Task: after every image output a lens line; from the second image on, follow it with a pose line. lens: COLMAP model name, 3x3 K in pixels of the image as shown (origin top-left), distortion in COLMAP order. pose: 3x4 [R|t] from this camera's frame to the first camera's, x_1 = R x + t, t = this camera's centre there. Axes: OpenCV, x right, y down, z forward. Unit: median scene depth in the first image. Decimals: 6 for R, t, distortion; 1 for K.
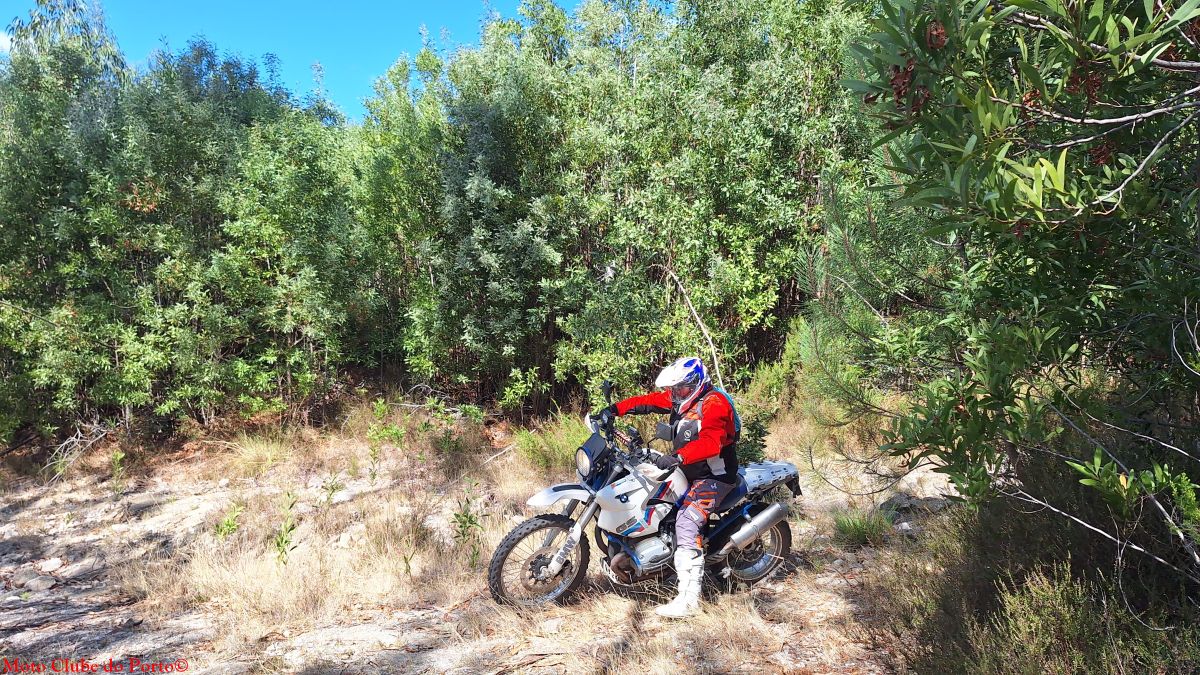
lens RADIAL K [[867.0, 0, 600.0], [0, 867.0, 337.5], [0, 0, 1]] dist [0.093002, -0.116774]
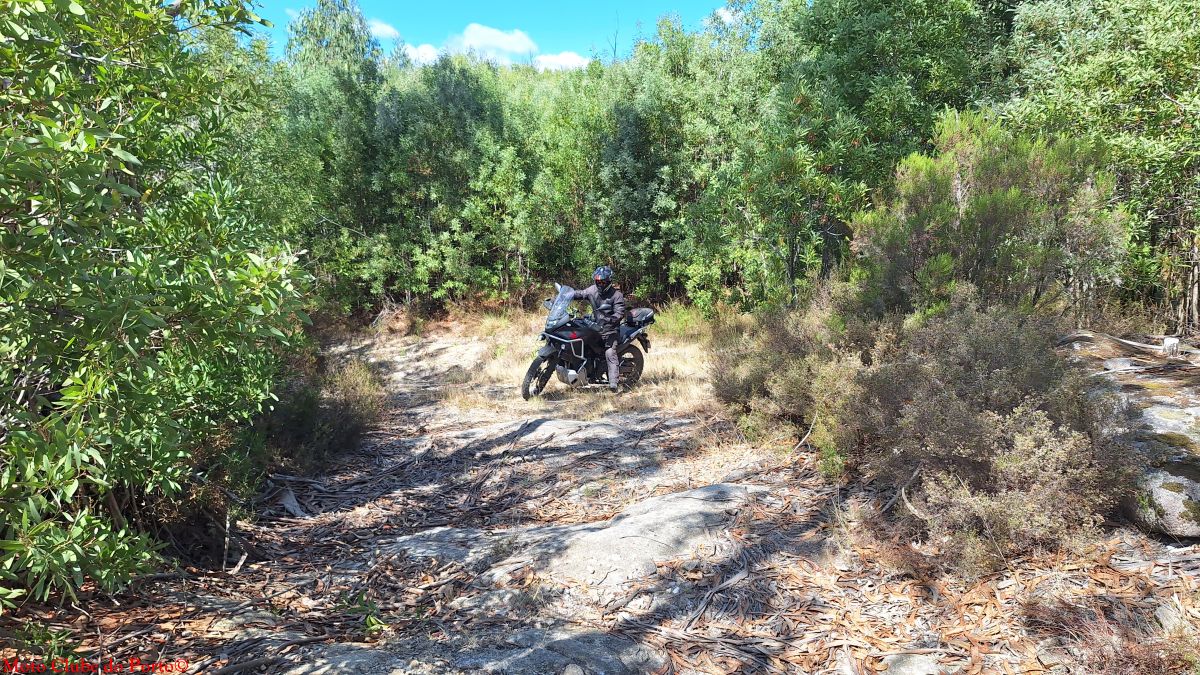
lens RADIAL K [[867.0, 0, 600.0], [0, 867.0, 337.5], [0, 0, 1]] dist [0.093002, -0.116774]
pose [[0.988144, 0.030047, -0.150559, 0.064472], [-0.014864, 0.994778, 0.100973, -0.010437], [0.152807, -0.097538, 0.983431, -0.596042]]
